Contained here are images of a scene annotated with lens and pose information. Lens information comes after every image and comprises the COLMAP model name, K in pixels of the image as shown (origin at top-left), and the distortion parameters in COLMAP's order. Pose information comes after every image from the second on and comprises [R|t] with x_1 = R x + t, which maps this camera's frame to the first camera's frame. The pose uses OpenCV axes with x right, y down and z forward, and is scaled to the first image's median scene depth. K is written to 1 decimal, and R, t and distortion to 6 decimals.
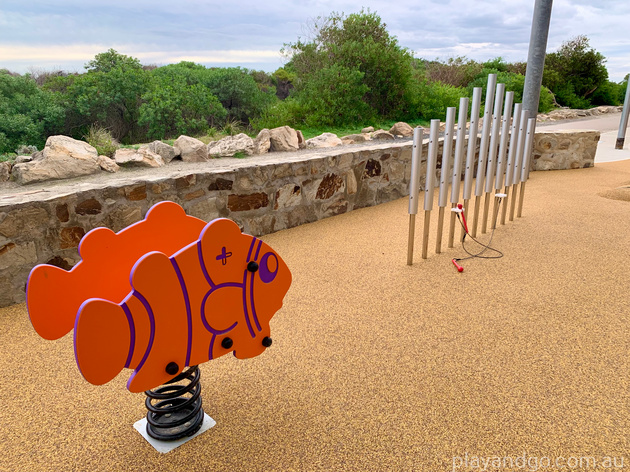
lens RADIAL K [[476.1, 0, 319.7], [0, 476.1, 242.5], [0, 0, 1]] dist [0.036143, -0.043259]
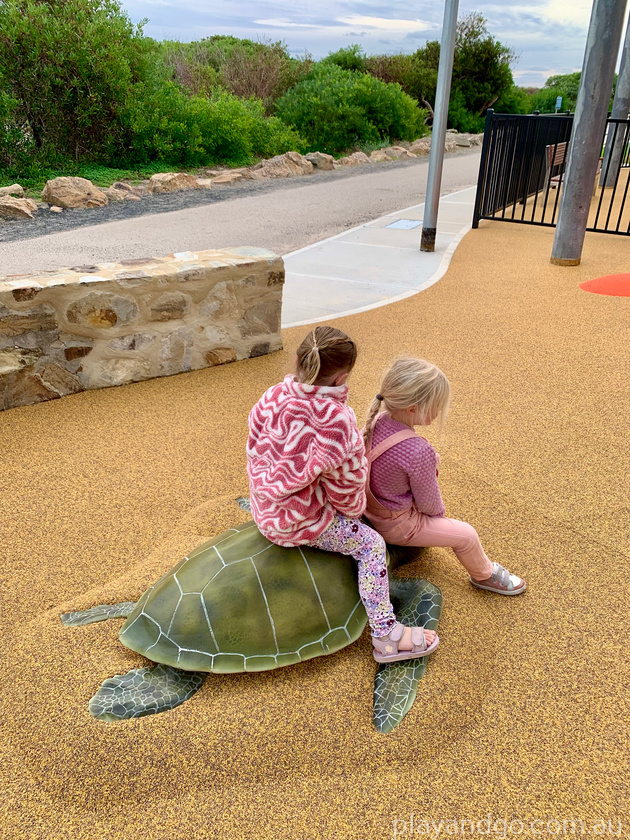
lens RADIAL K [[634.8, 0, 311.5], [0, 634.8, 423.1], [0, 0, 1]] dist [0.036143, -0.043259]
pose [[0.977500, -0.087096, 0.192113, 0.319095], [0.054074, 0.983807, 0.170879, -0.120526], [-0.203885, -0.156646, 0.966381, 0.325685]]
